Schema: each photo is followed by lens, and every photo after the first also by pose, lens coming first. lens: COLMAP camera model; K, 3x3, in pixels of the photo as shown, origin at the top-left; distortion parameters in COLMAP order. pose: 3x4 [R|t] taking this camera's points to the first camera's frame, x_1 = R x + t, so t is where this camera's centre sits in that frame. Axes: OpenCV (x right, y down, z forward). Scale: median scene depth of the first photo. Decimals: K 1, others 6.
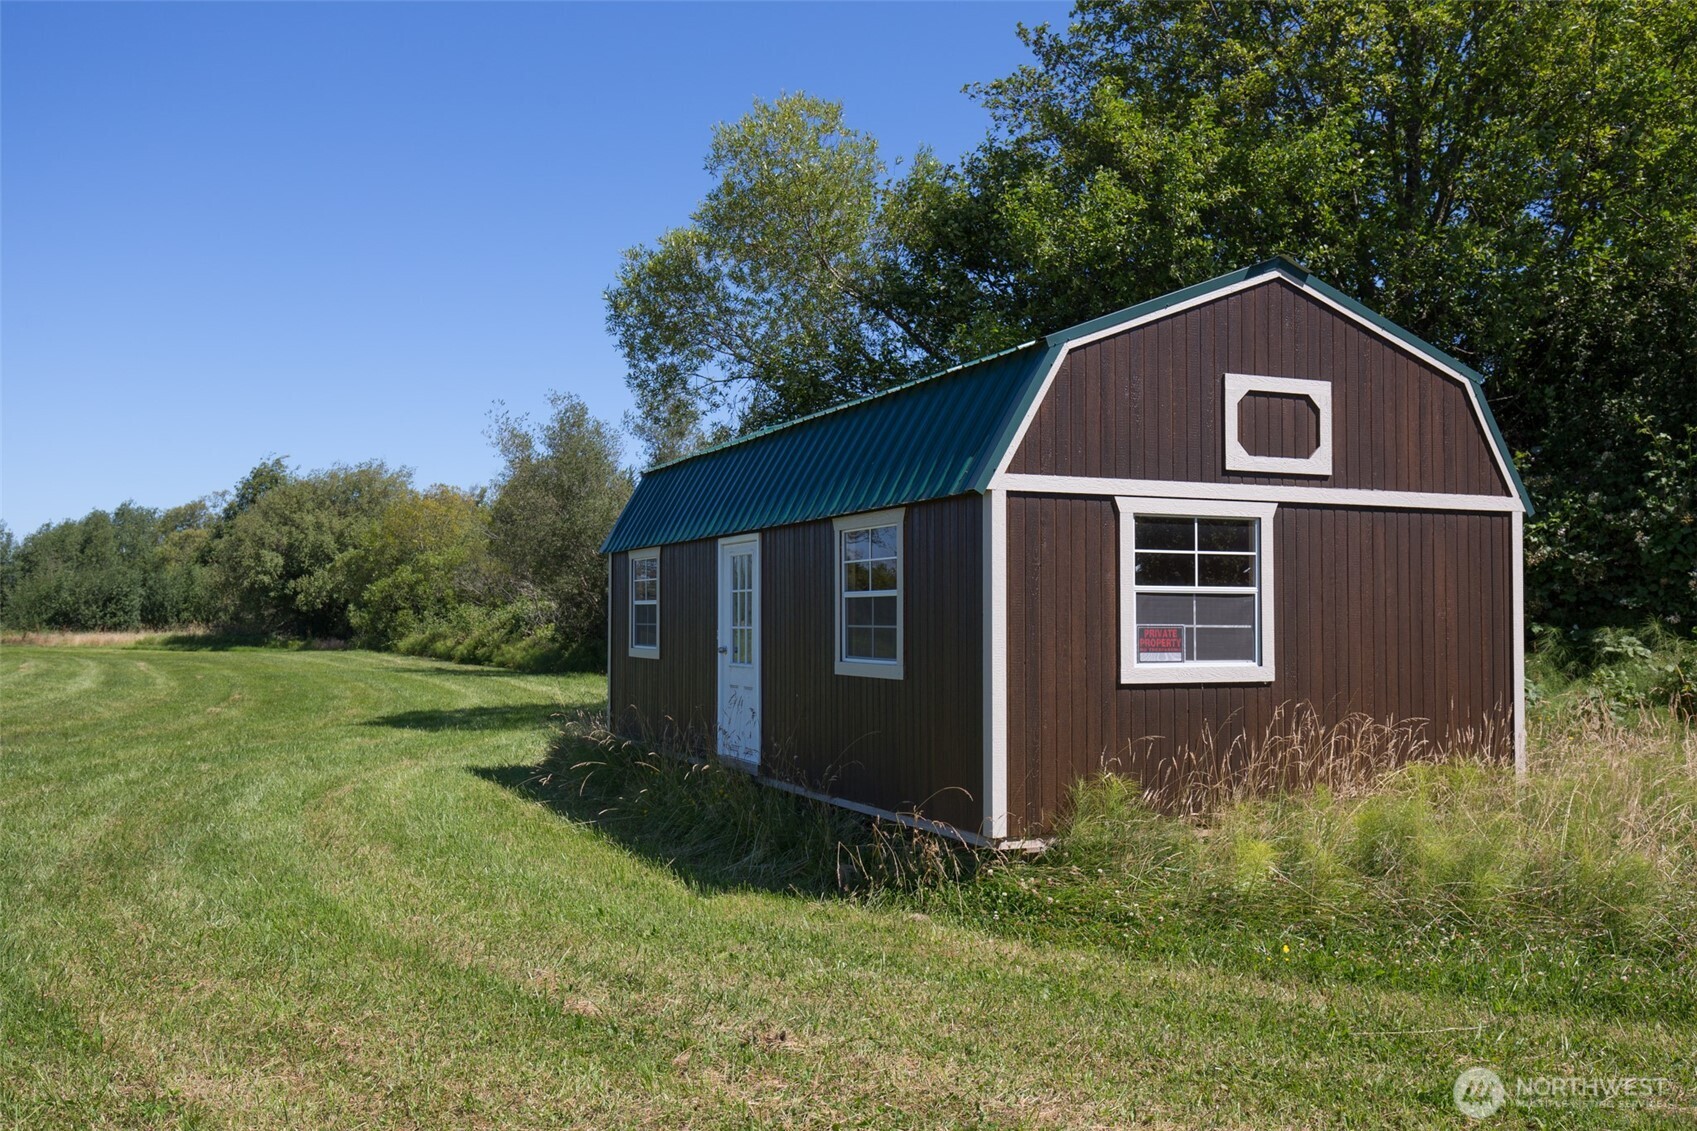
lens RADIAL K [[1446.8, 0, 797.4], [0, 1446.8, 559.9], [0, 0, 1]] dist [0.074695, -0.004029]
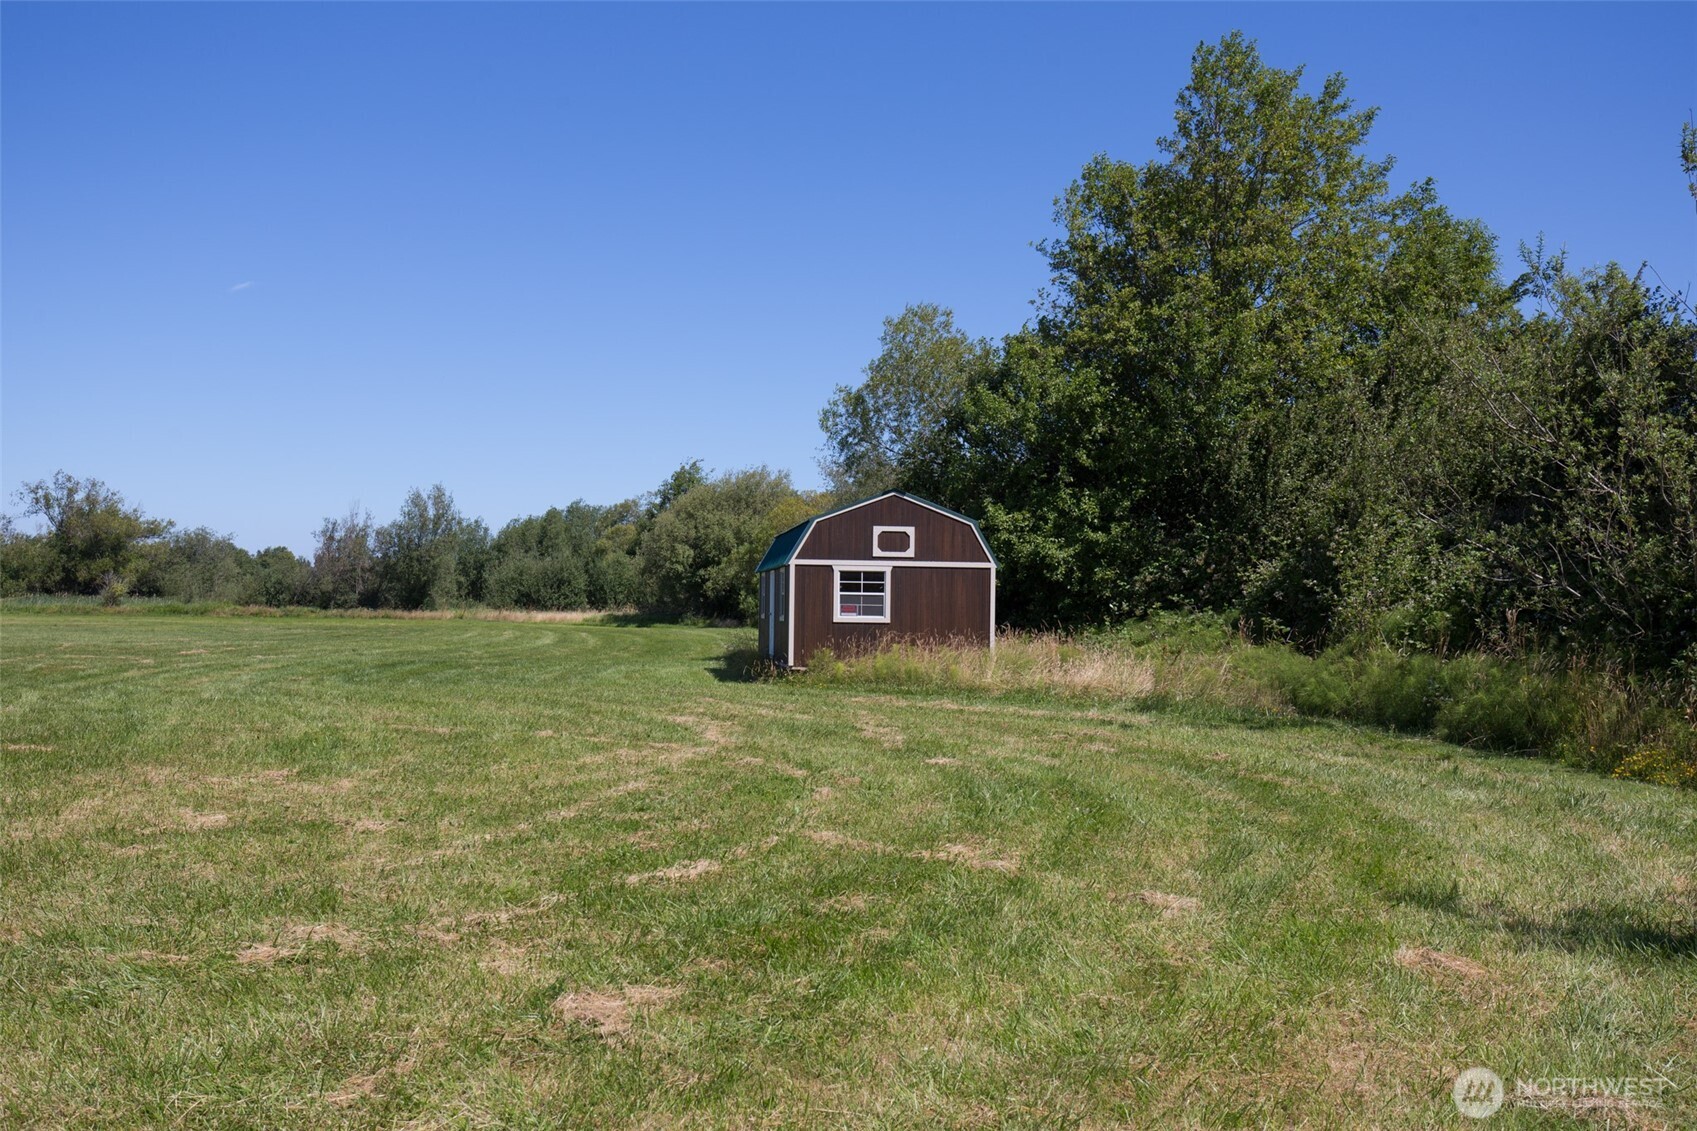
lens RADIAL K [[1673.8, 0, 841.5], [0, 1673.8, 536.0], [0, 0, 1]] dist [0.034722, -0.030522]
pose [[0.962517, 0.000474, -0.271220, 0.995739], [-0.000916, 0.999998, -0.001503, -0.081961], [0.271219, 0.001695, 0.962516, -2.080939]]
